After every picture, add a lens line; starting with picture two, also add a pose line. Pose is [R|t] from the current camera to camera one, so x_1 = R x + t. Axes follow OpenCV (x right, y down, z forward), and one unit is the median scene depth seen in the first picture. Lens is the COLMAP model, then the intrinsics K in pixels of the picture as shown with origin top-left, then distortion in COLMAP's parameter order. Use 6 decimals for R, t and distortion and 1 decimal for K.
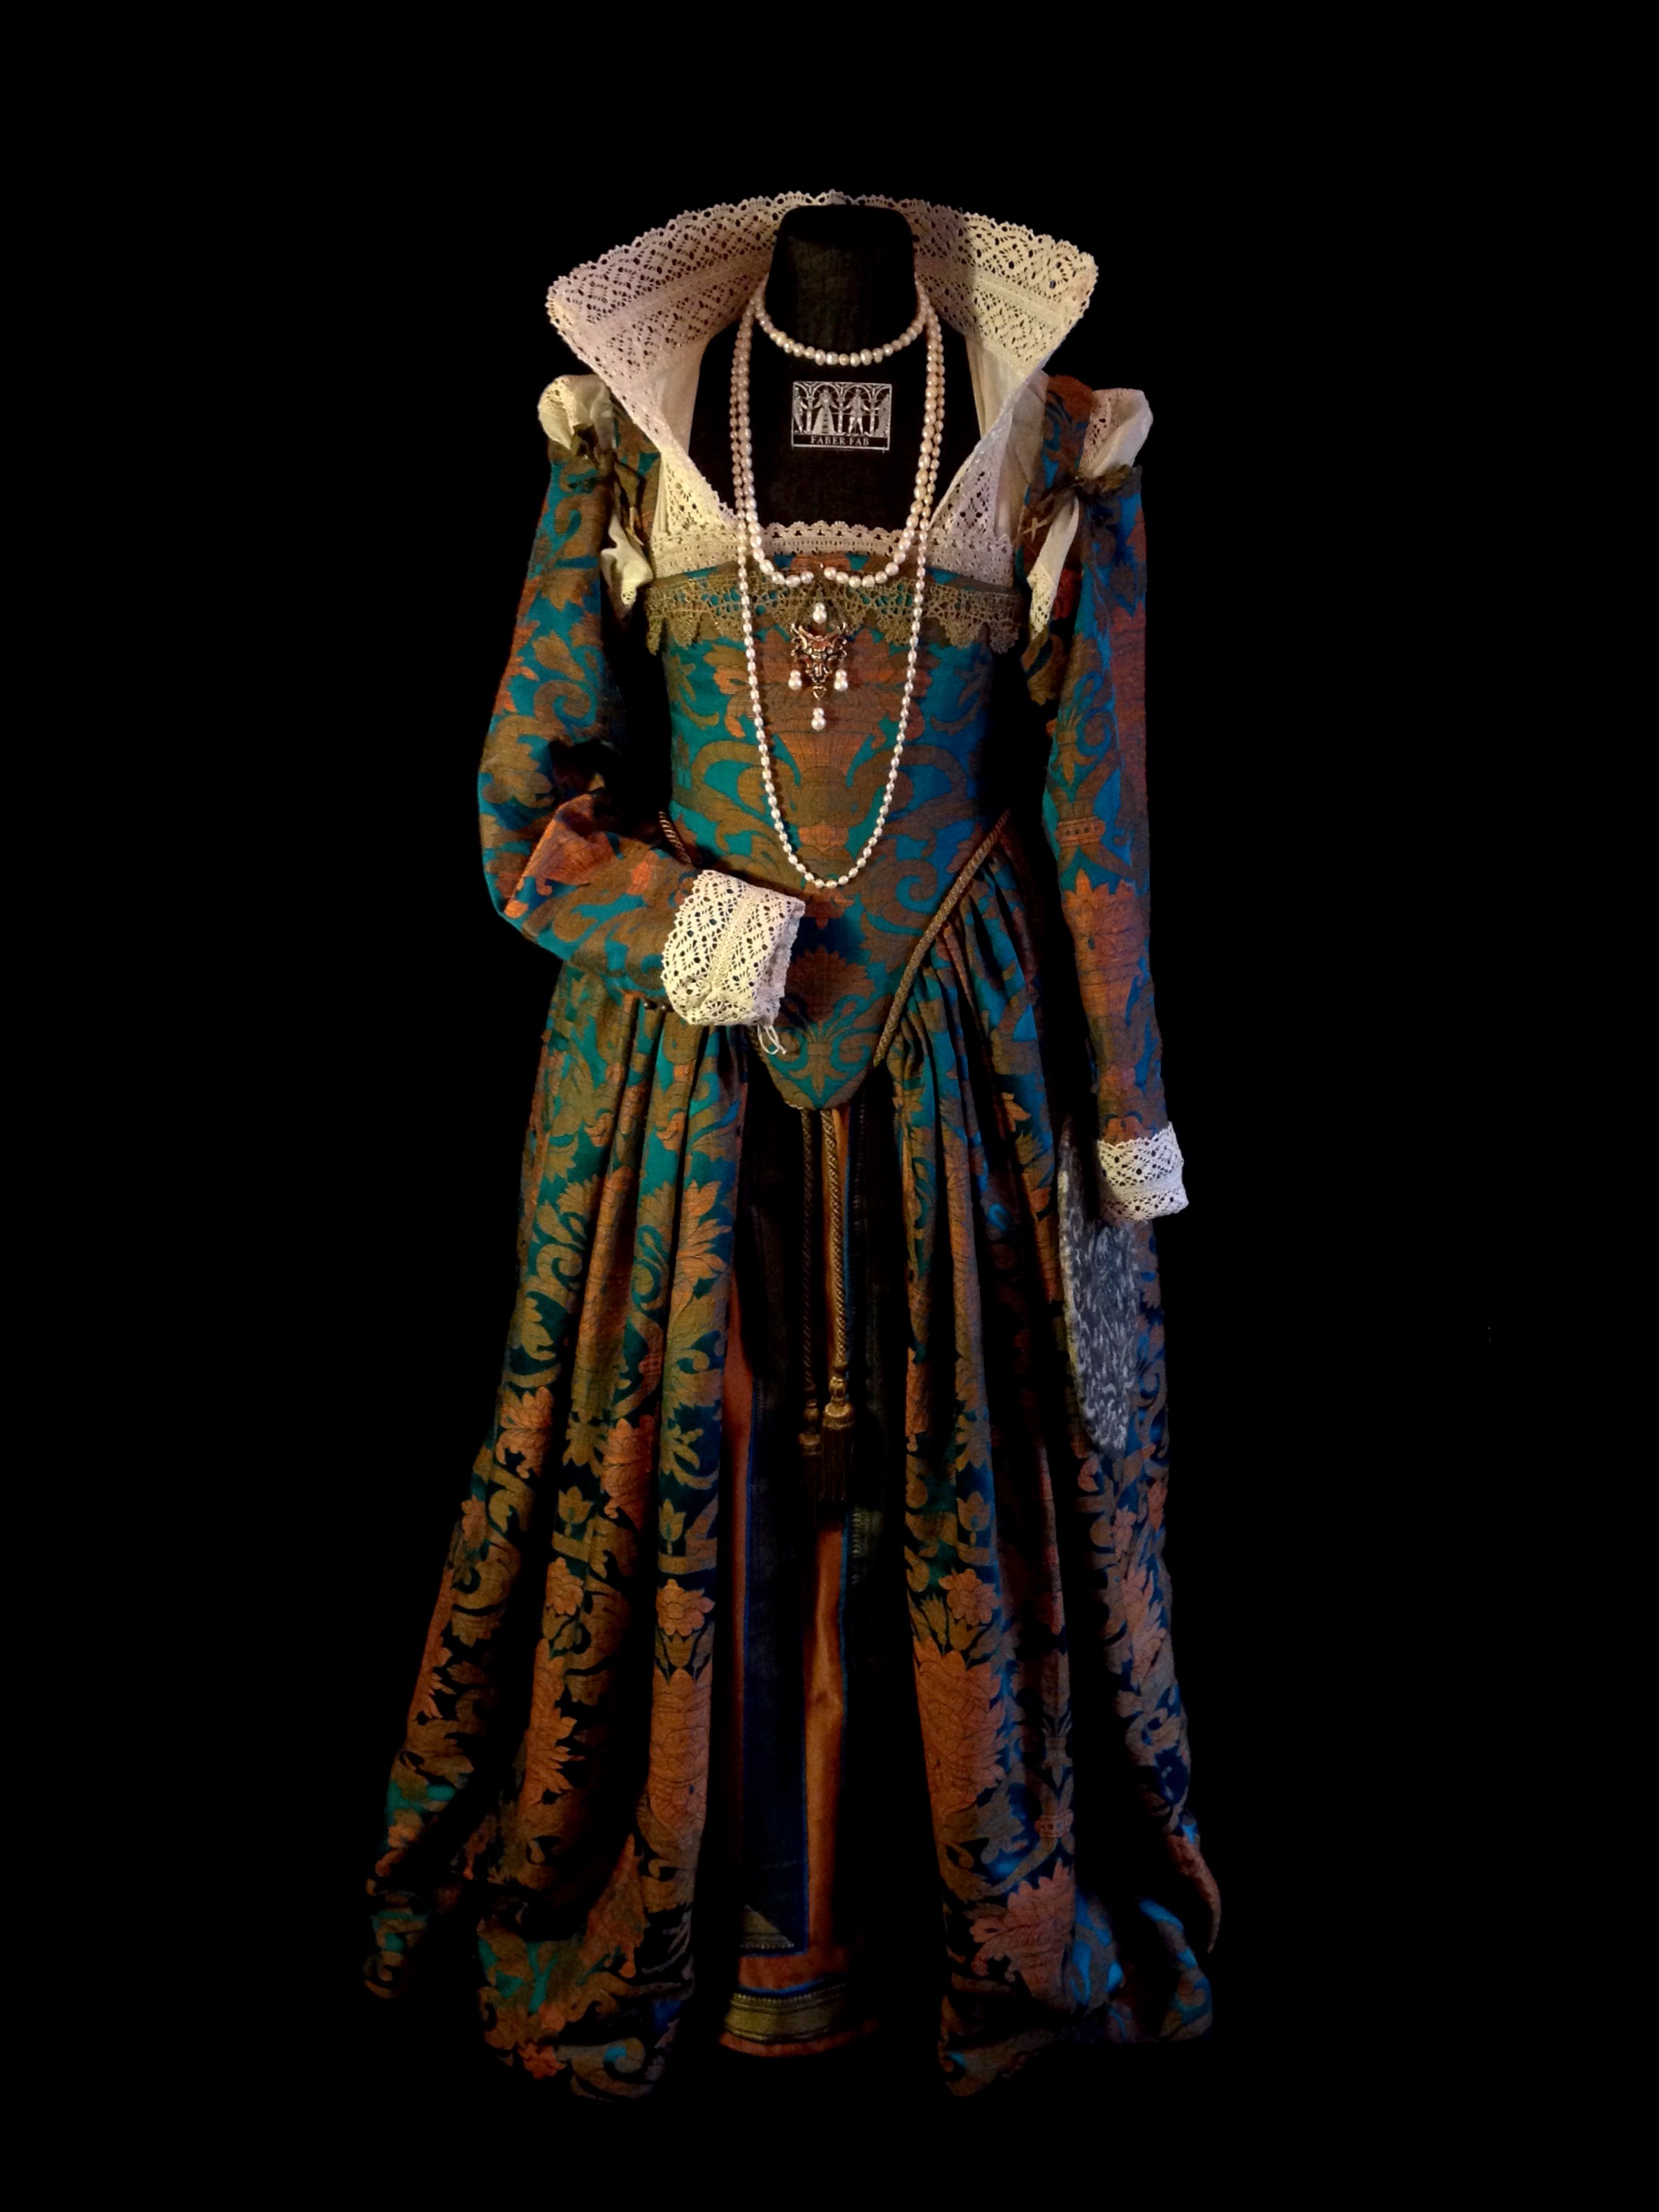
lens RADIAL K [[2086.5, 0, 829.5], [0, 2086.5, 1106.0], [0, 0, 1]] dist [0.174313, -0.006632]
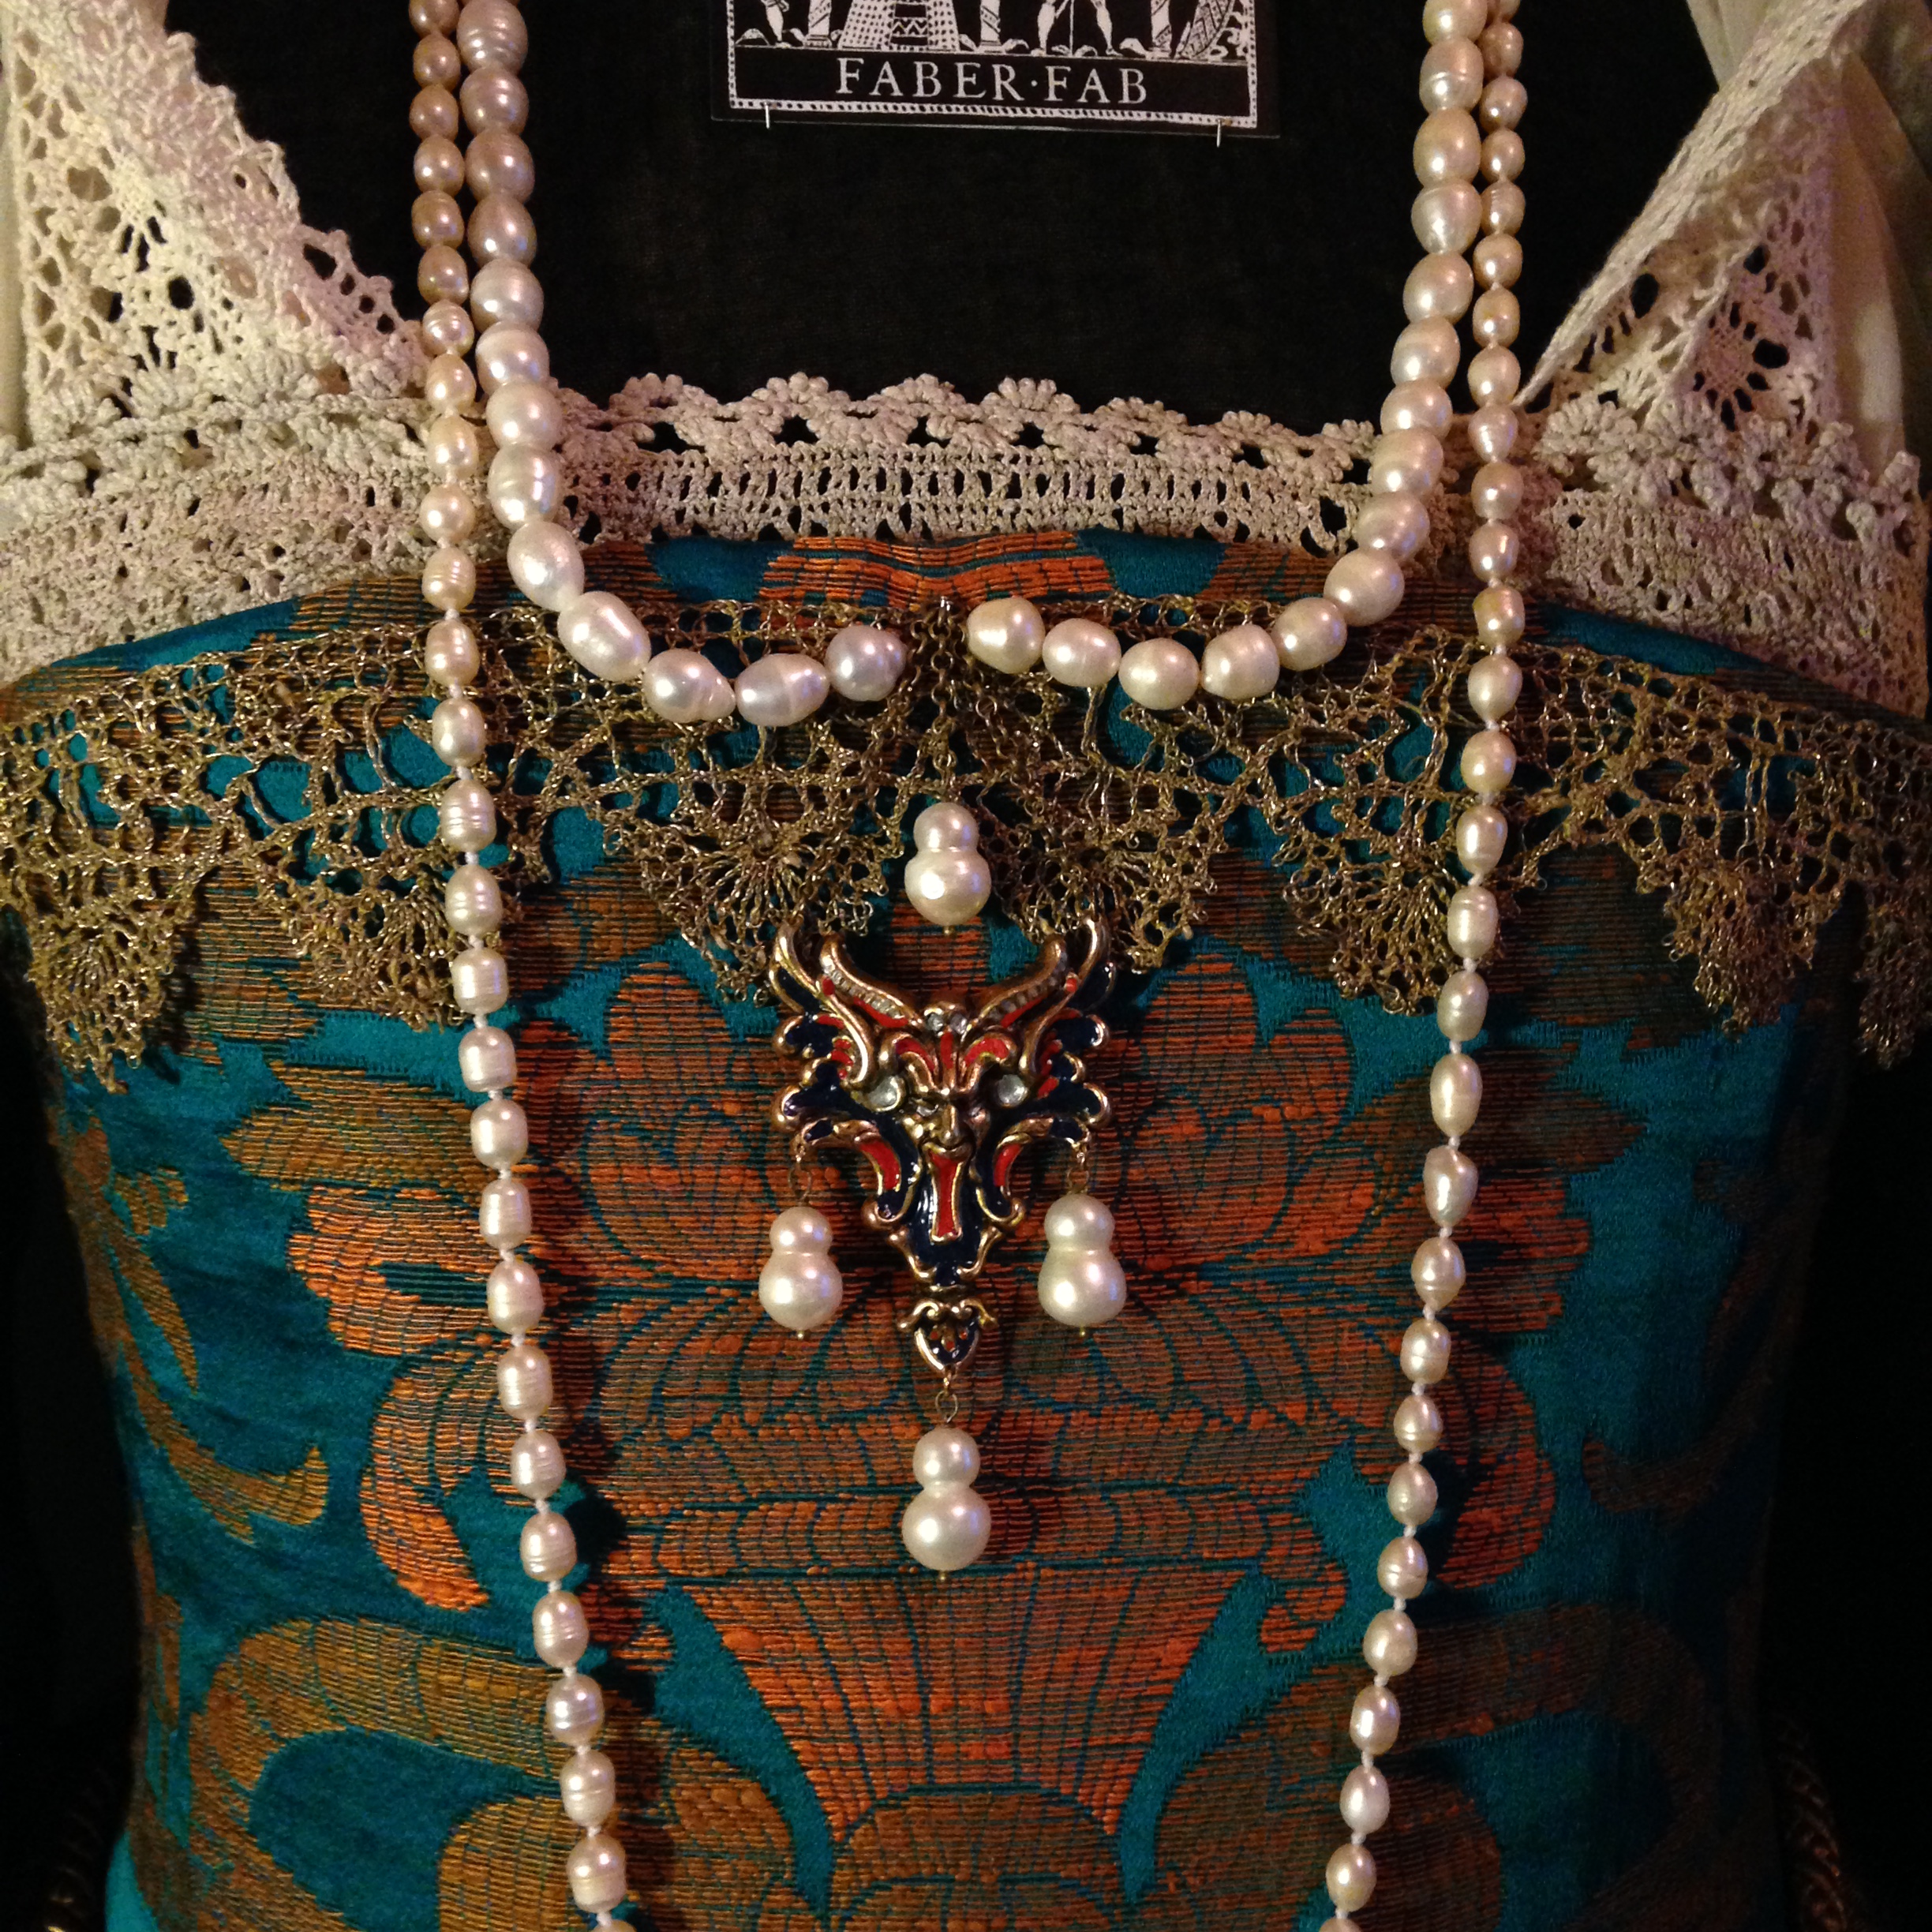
lens RADIAL K [[2362.4, 0, 966.0], [0, 2362.4, 966.0], [0, 0, 1]] dist [0.161930, -0.218589]
pose [[0.995675, -0.019017, 0.090941, -0.019111], [0.038407, 0.975525, -0.216507, -0.183440], [-0.084598, 0.219064, 0.972036, 0.809390]]
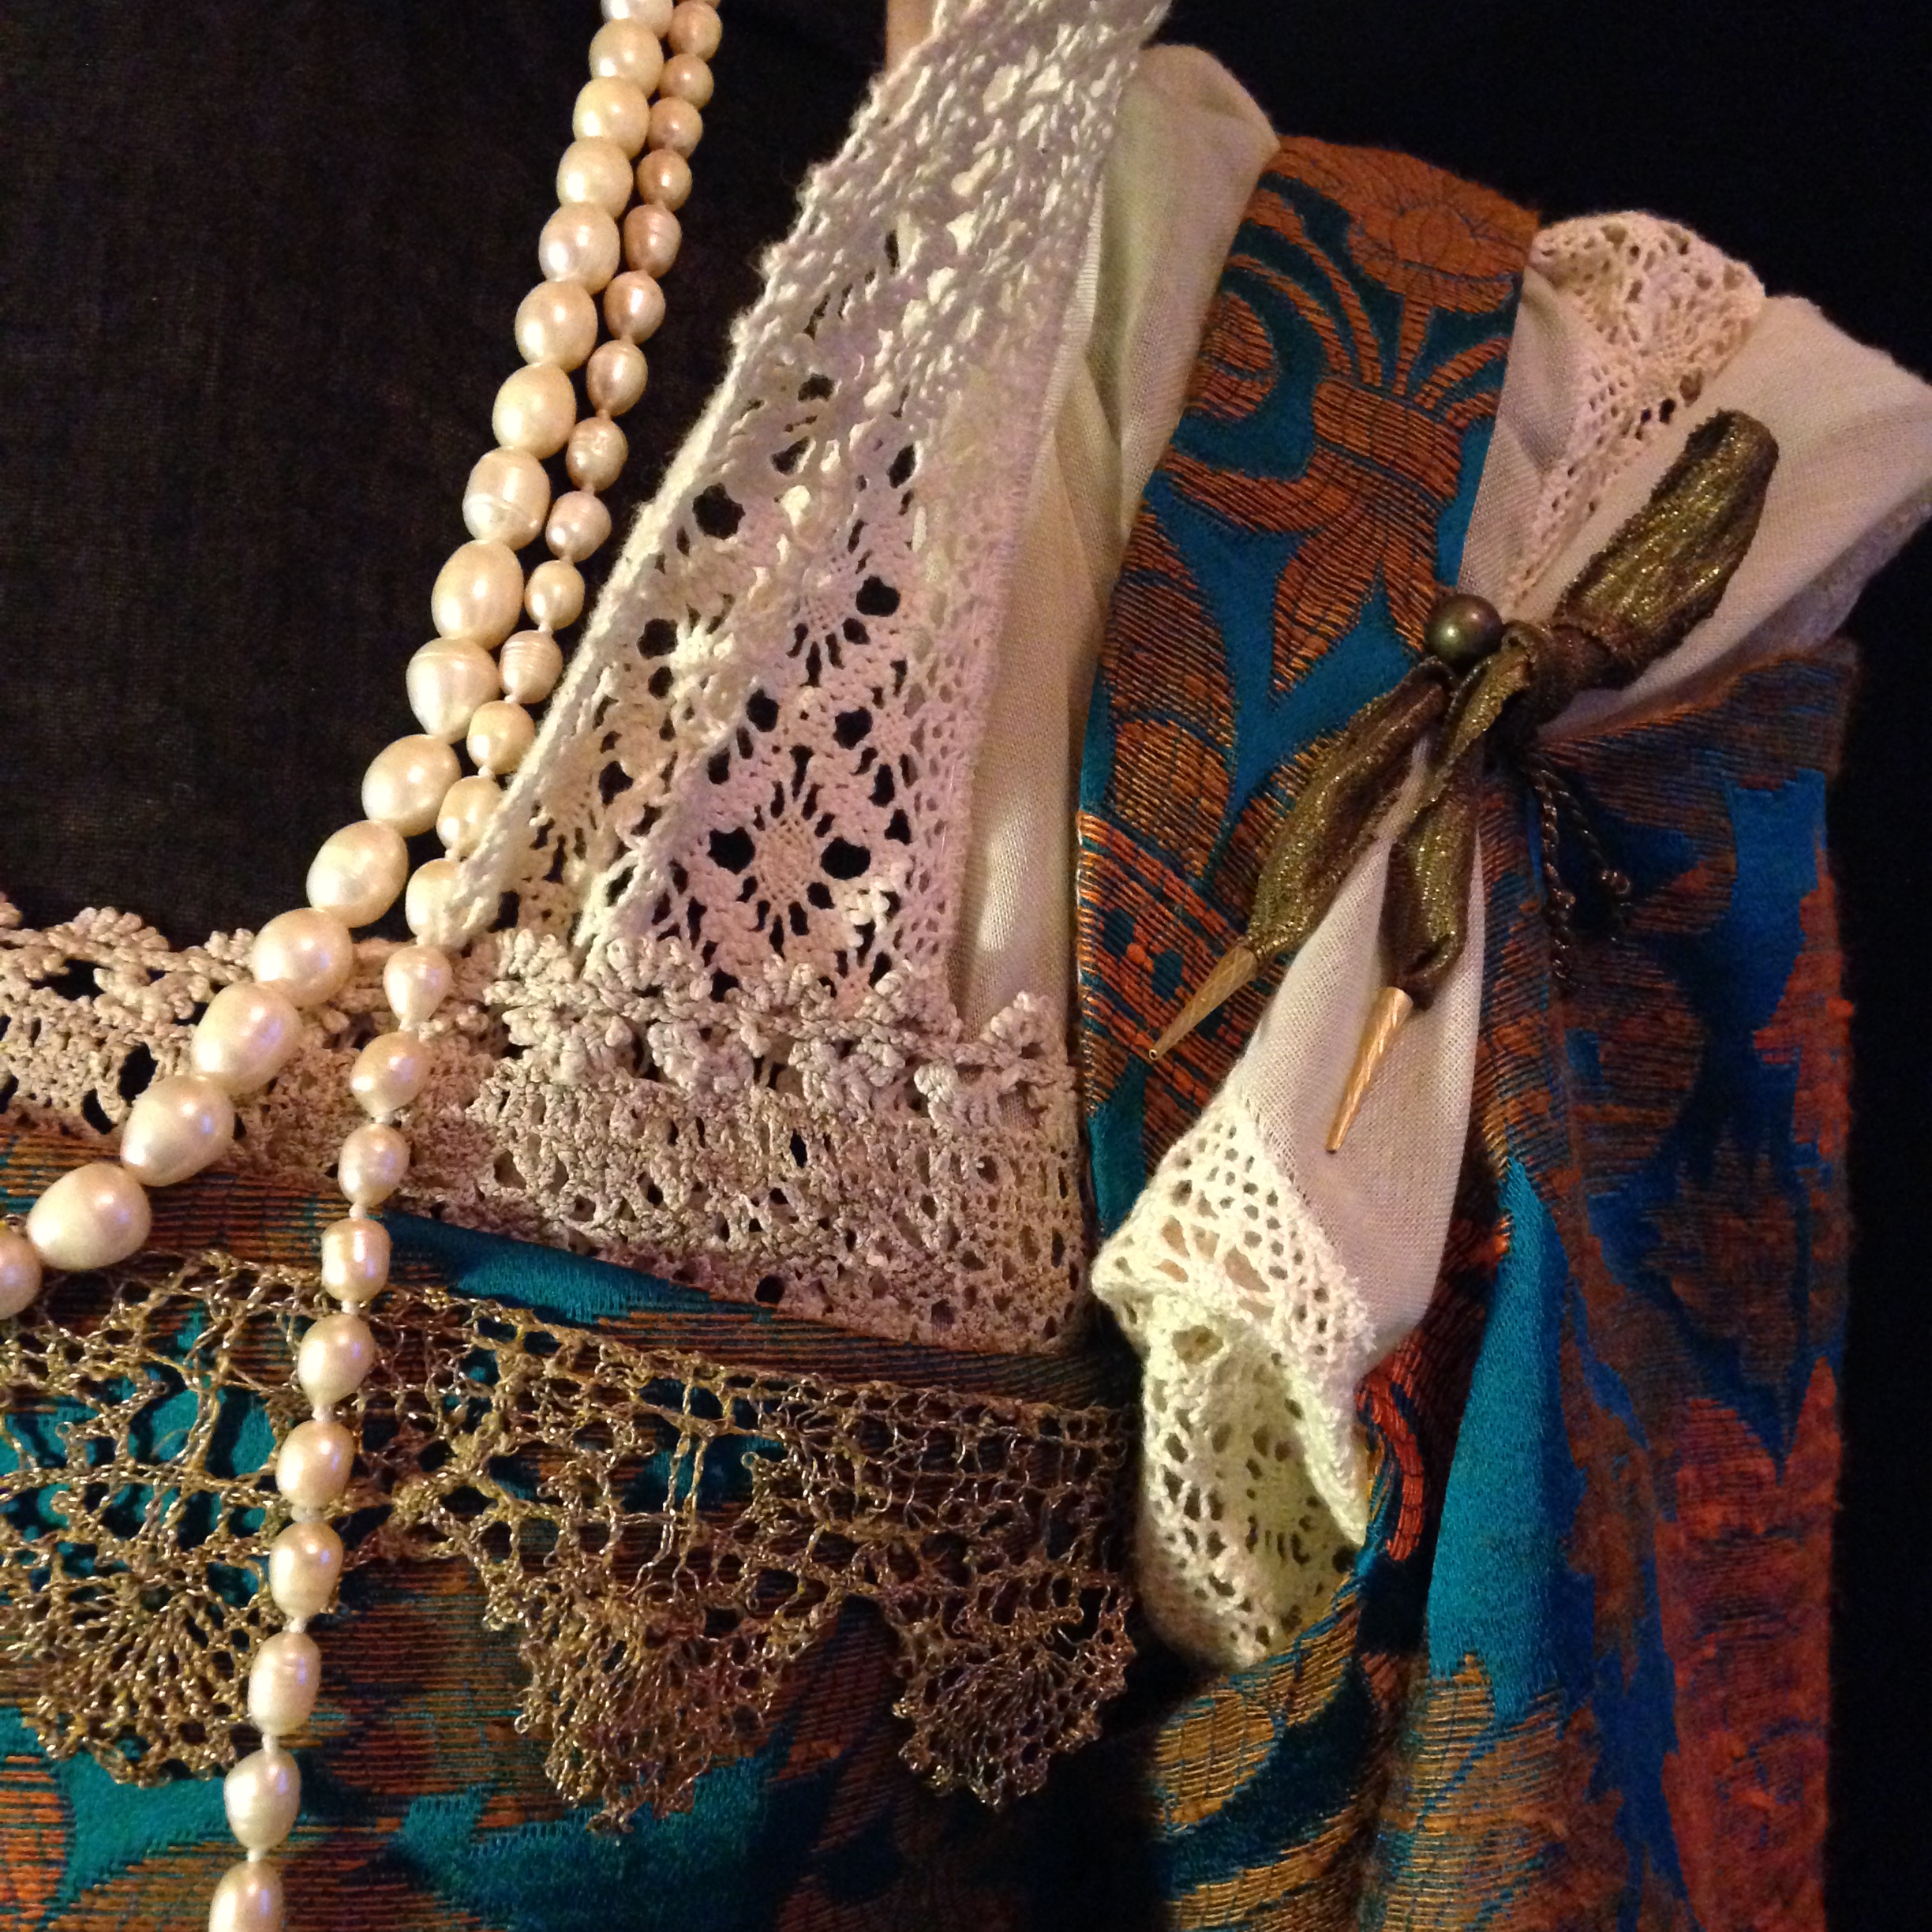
lens RADIAL K [[2362.4, 0, 966.0], [0, 2362.4, 966.0], [0, 0, 1]] dist [0.161930, -0.218589]
pose [[0.998747, 0.035705, -0.035075, 0.083289], [-0.042978, 0.970949, -0.235395, -0.234208], [0.025651, 0.236608, 0.971267, 0.845680]]
